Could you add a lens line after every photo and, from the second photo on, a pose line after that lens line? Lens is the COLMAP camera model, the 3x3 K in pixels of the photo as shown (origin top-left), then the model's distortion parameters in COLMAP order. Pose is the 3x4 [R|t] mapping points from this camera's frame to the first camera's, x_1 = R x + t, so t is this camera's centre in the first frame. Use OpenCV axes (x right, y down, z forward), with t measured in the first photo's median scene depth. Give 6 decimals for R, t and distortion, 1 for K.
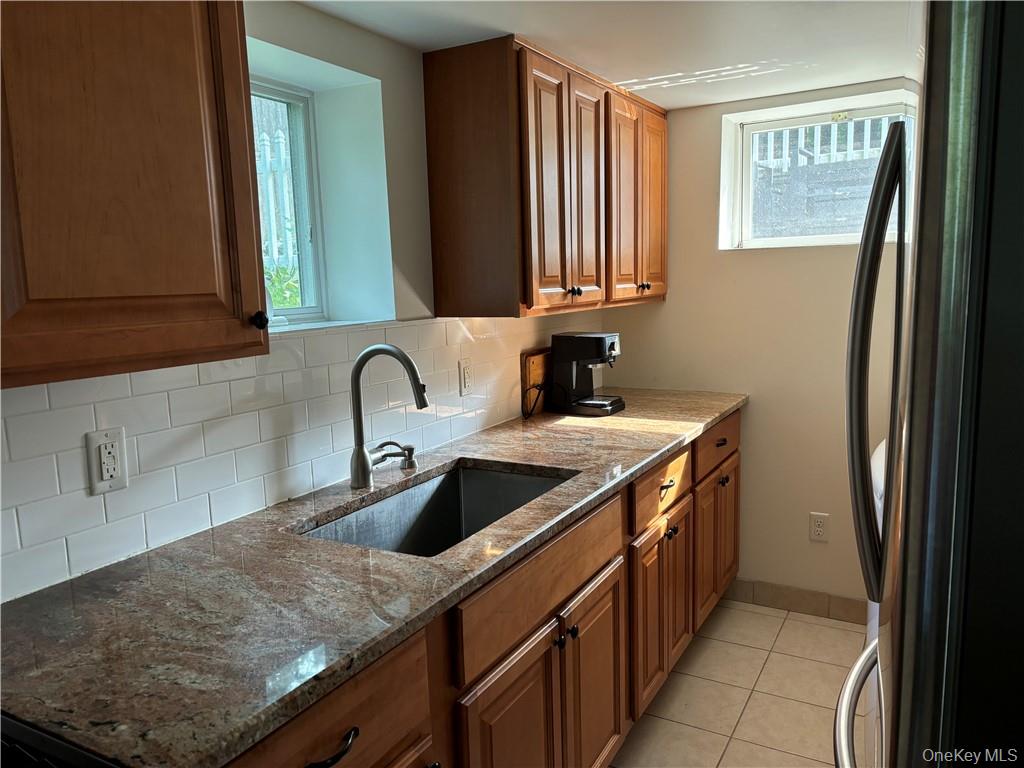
lens RADIAL K [[767.6, 0, 512.0], [0, 767.6, 384.0], [0, 0, 1]] dist [0.004537, 0.003672]
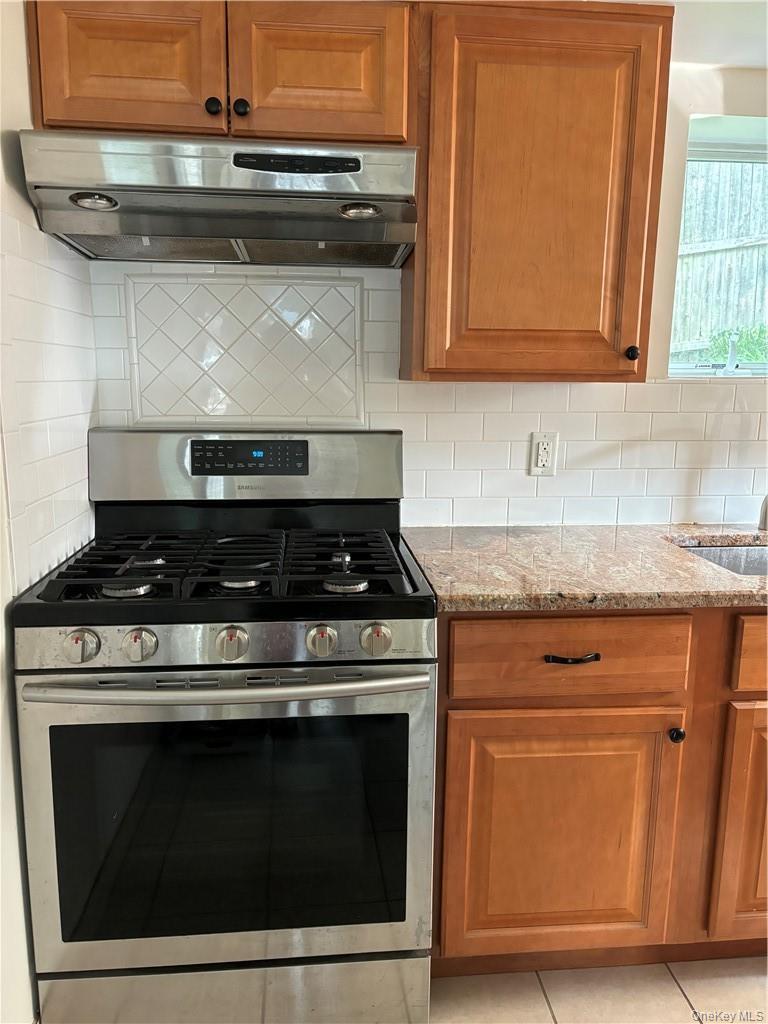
lens RADIAL K [[769.8, 0, 384.0], [0, 769.8, 512.0], [0, 0, 1]] dist [0.087683, -0.153374]
pose [[0.566807, 0.182514, -0.803380, 0.504020], [-0.142970, 0.982147, 0.122258, 0.074746], [0.811350, 0.045563, 0.582782, -0.082348]]
